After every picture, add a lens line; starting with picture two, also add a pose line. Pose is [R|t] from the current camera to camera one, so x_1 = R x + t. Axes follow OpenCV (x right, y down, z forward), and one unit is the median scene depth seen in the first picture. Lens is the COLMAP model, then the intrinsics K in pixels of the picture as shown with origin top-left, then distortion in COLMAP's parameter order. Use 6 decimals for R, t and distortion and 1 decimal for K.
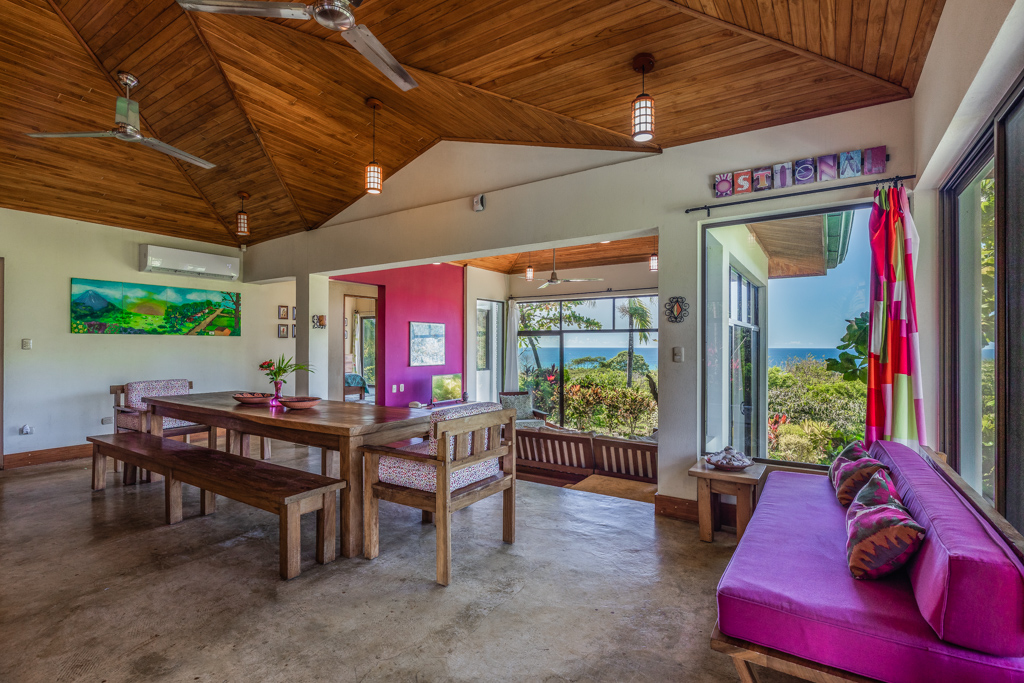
lens RADIAL K [[481.0, 0, 512.0], [0, 481.0, 341.5], [0, 0, 1]] dist [-0.001553, 0.000030]
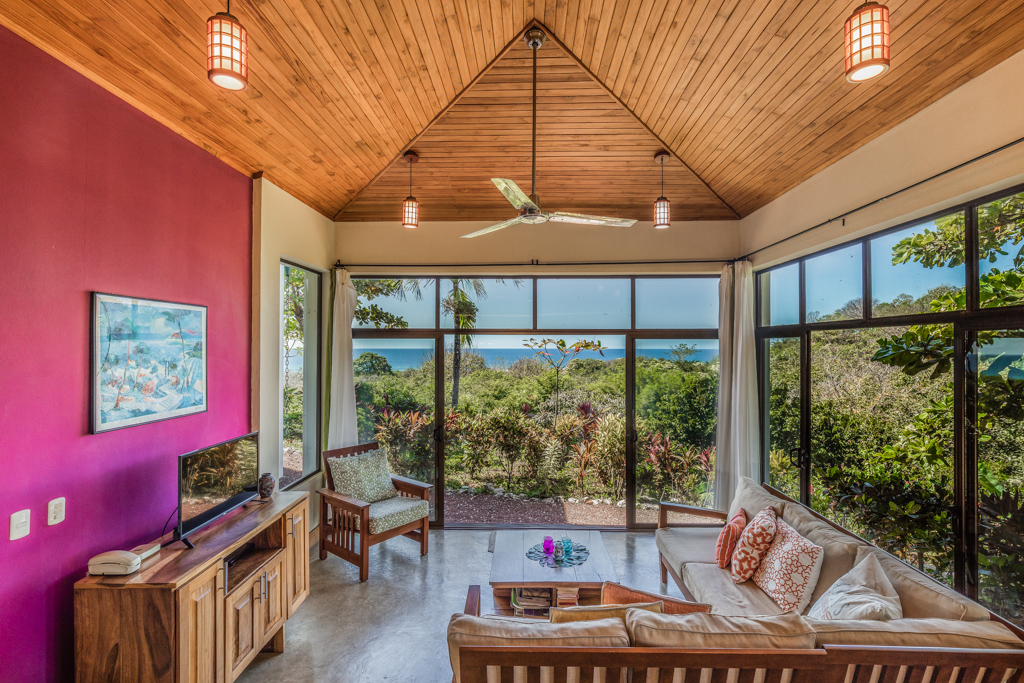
lens RADIAL K [[471.8, 0, 517.3], [0, 471.8, 343.0], [0, 0, 1]] dist [-0.003171, 0.000493]
pose [[0.852420, 0.003006, 0.522849, -0.118043], [-0.003540, 0.999994, 0.000023, -0.007977], [-0.522845, -0.001870, 0.852425, 0.513964]]
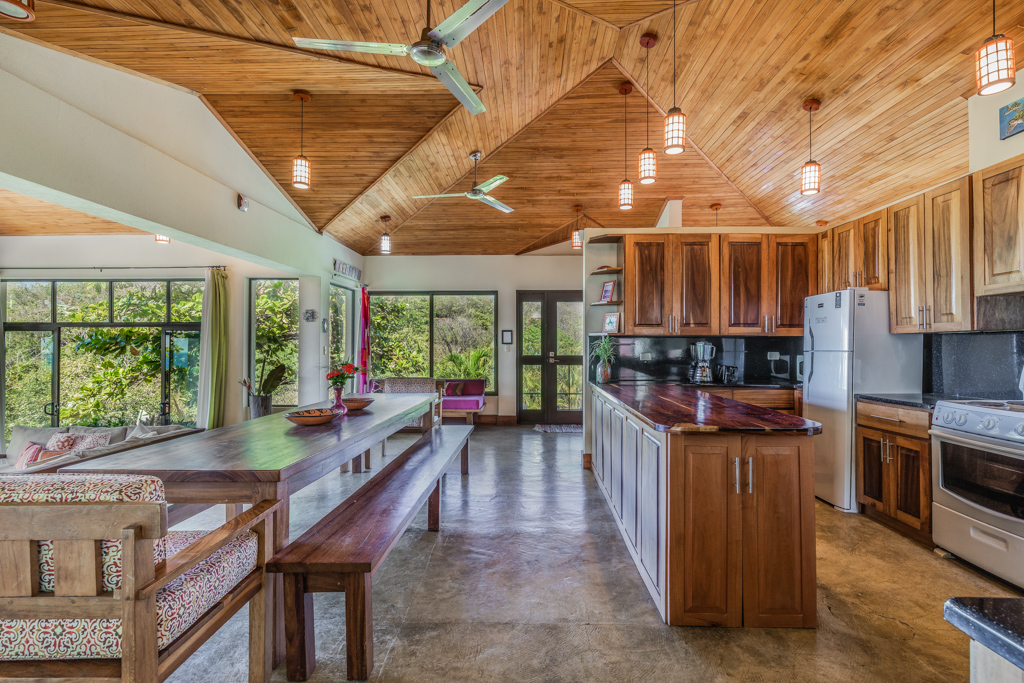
lens RADIAL K [[471.8, 0, 517.3], [0, 471.8, 343.0], [0, 0, 1]] dist [-0.003171, 0.000493]
pose [[-0.517554, 0.004287, 0.855640, -0.628157], [-0.009546, 0.999896, -0.010784, 0.004460], [-0.855597, -0.013749, -0.517459, 0.528163]]
